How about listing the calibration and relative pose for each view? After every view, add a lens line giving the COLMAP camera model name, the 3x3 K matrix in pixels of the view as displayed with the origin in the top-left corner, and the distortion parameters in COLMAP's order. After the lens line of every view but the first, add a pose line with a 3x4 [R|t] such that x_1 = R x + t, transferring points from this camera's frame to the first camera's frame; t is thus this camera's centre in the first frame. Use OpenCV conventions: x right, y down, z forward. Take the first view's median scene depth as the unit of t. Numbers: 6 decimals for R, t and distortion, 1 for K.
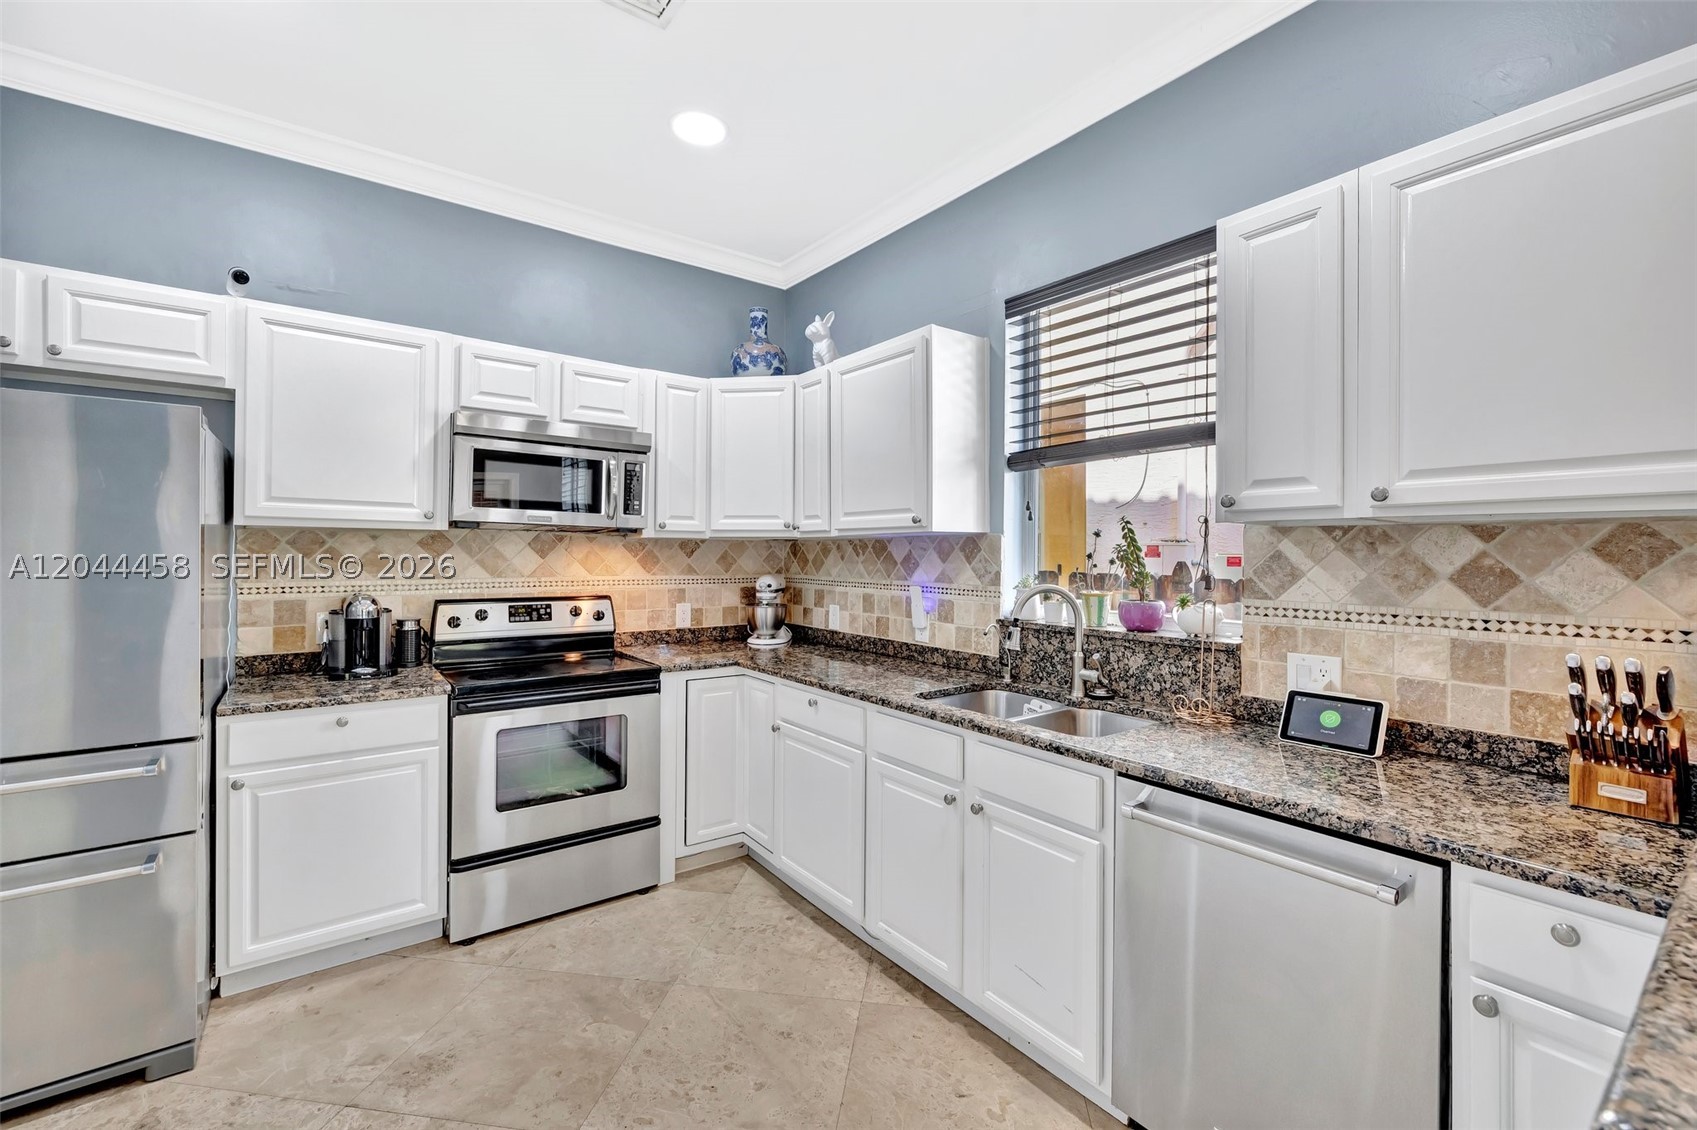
lens RADIAL K [[716.5, 0, 842.0], [0, 716.5, 550.3], [0, 0, 1]] dist [0.006933, -0.000925]
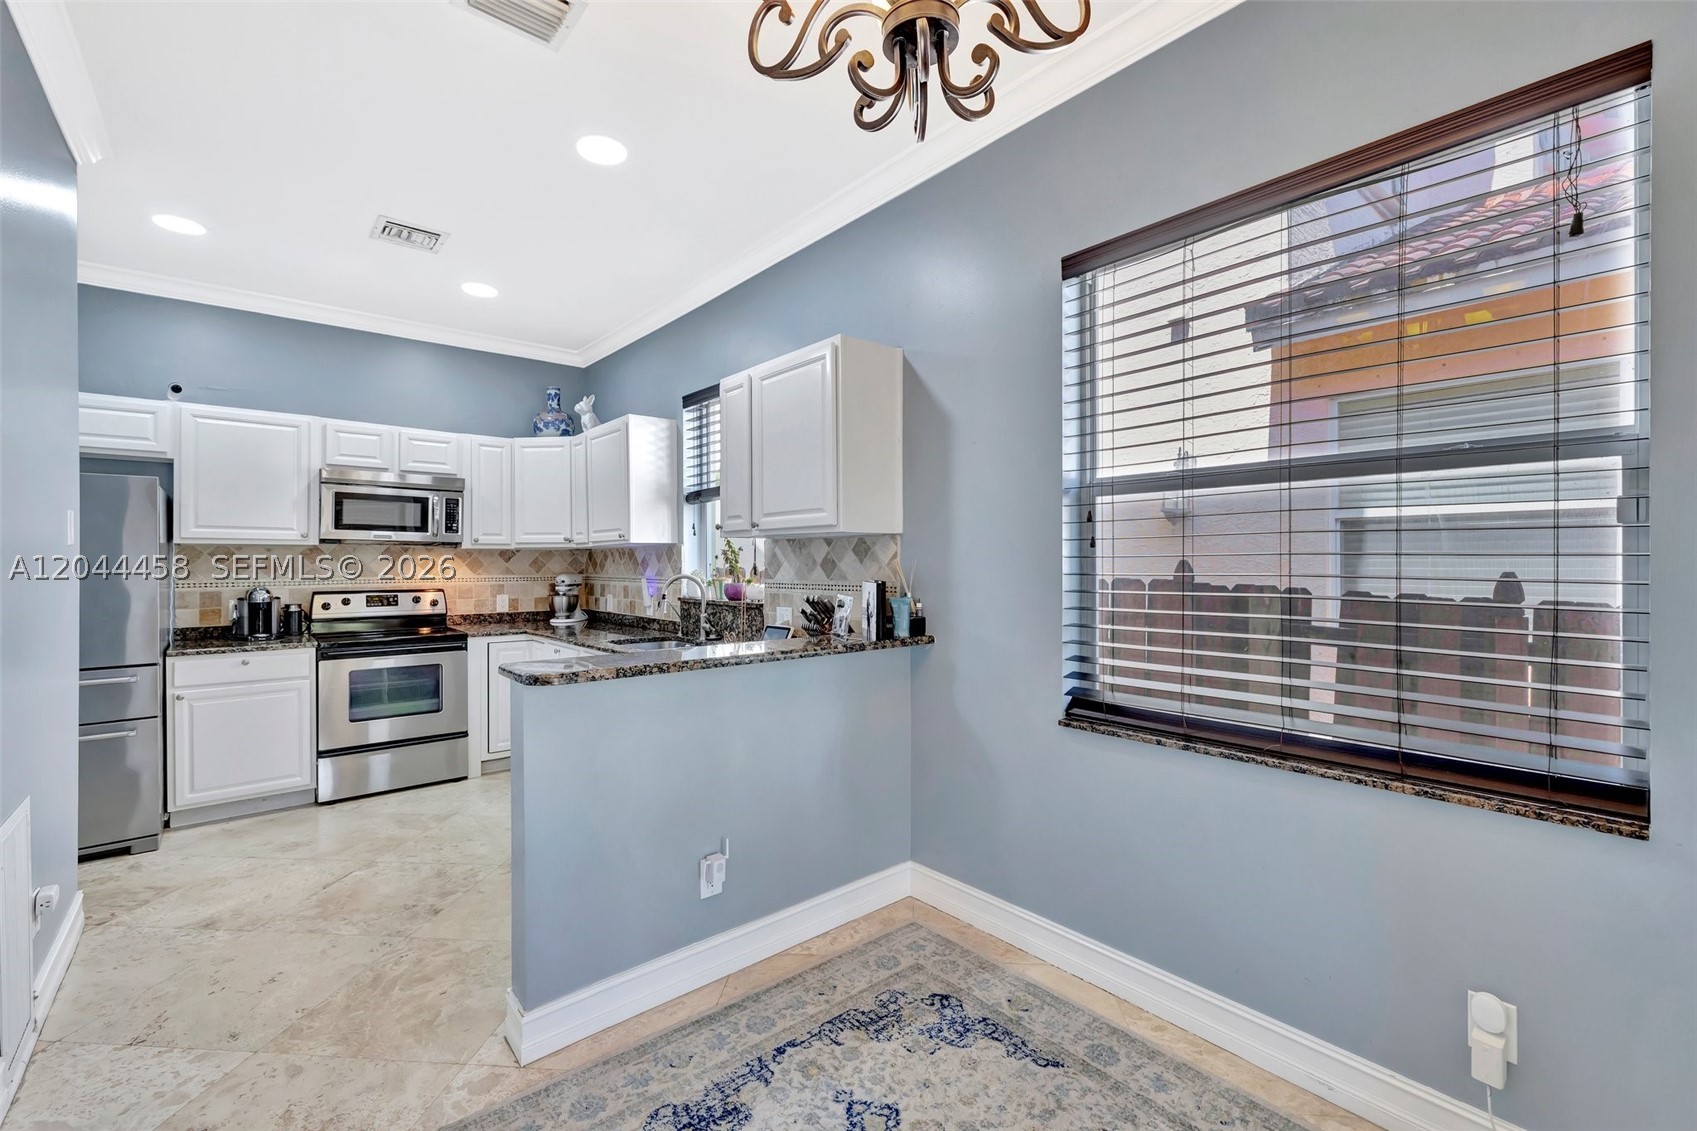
lens RADIAL K [[716.5, 0, 833.7], [0, 716.5, 559.9], [0, 0, 1]] dist [0.006933, -0.000925]
pose [[0.998058, -0.011075, 0.061292, 0.459277], [0.011028, 0.999939, 0.001096, 0.014311], [-0.061301, -0.000417, 0.998119, -0.605743]]
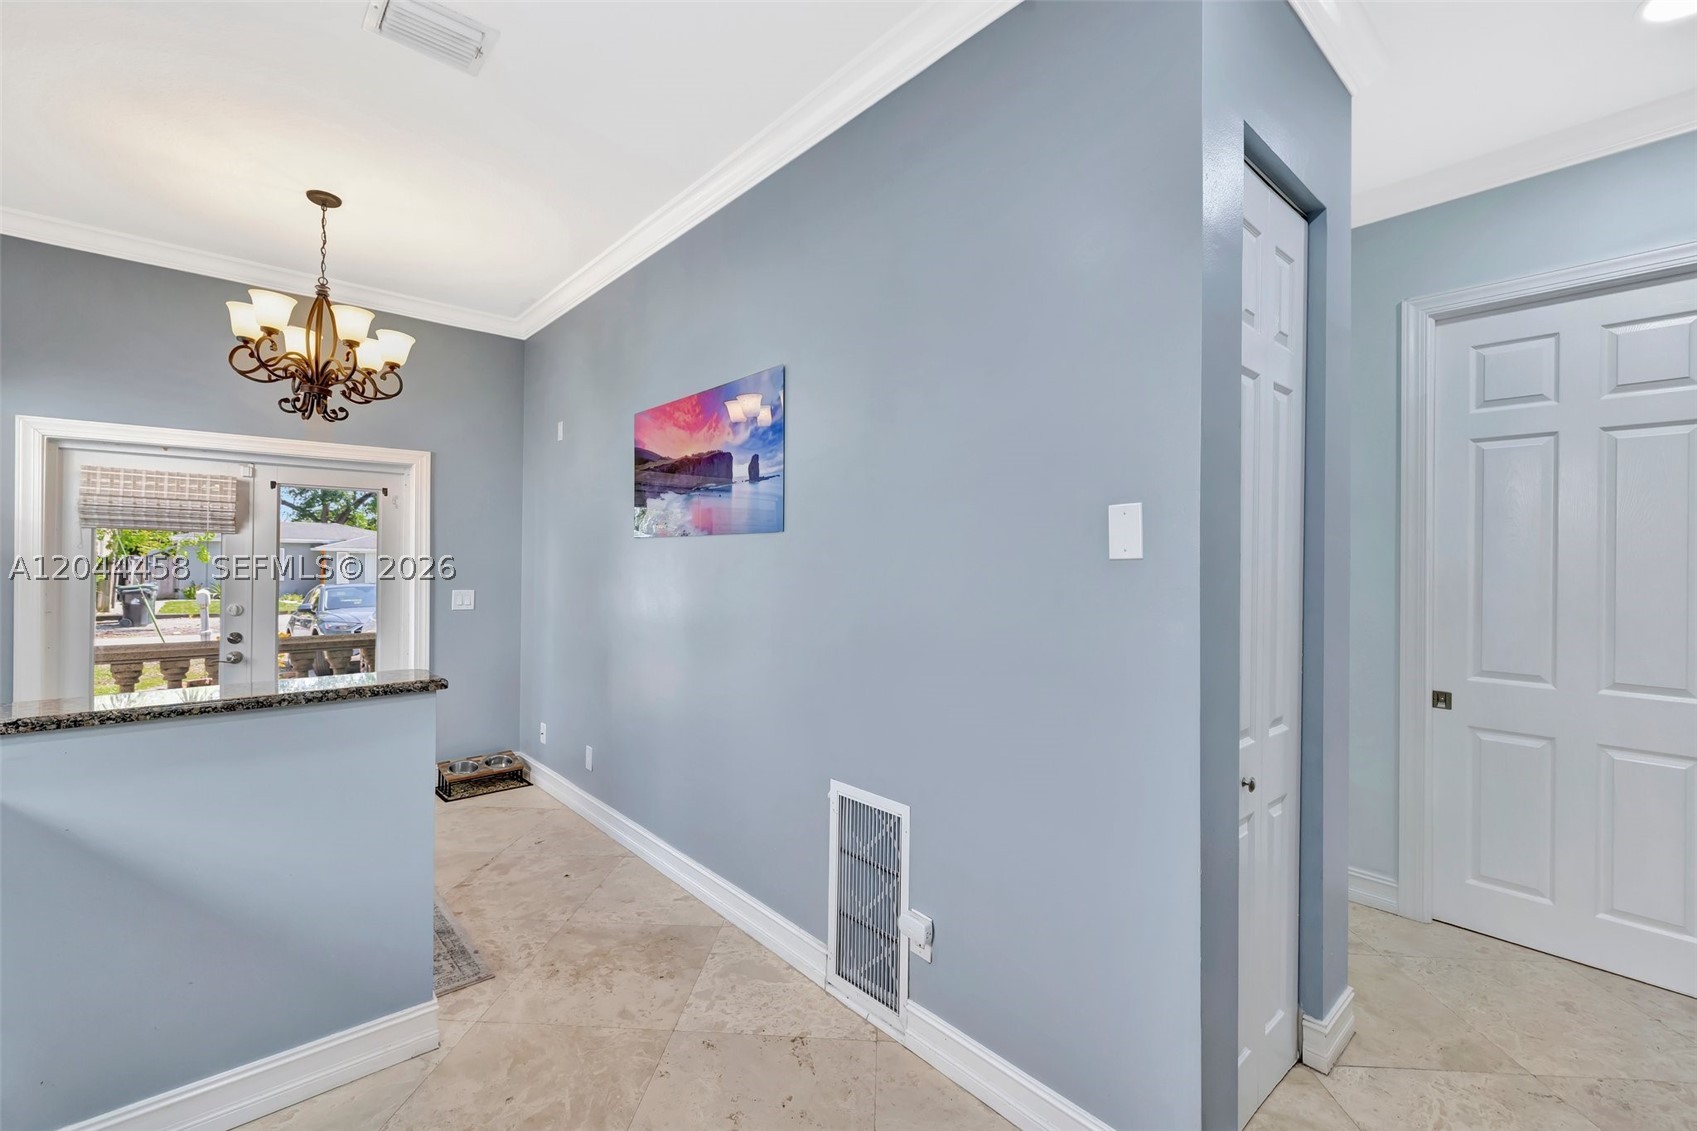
lens RADIAL K [[716.5, 0, 843.0], [0, 716.5, 556.6], [0, 0, 1]] dist [0.006933, -0.000925]
pose [[-0.996076, -0.014202, -0.087355, -0.185603], [-0.013564, 0.999877, -0.007901, -0.008817], [0.087457, -0.006685, -0.996146, 0.943185]]
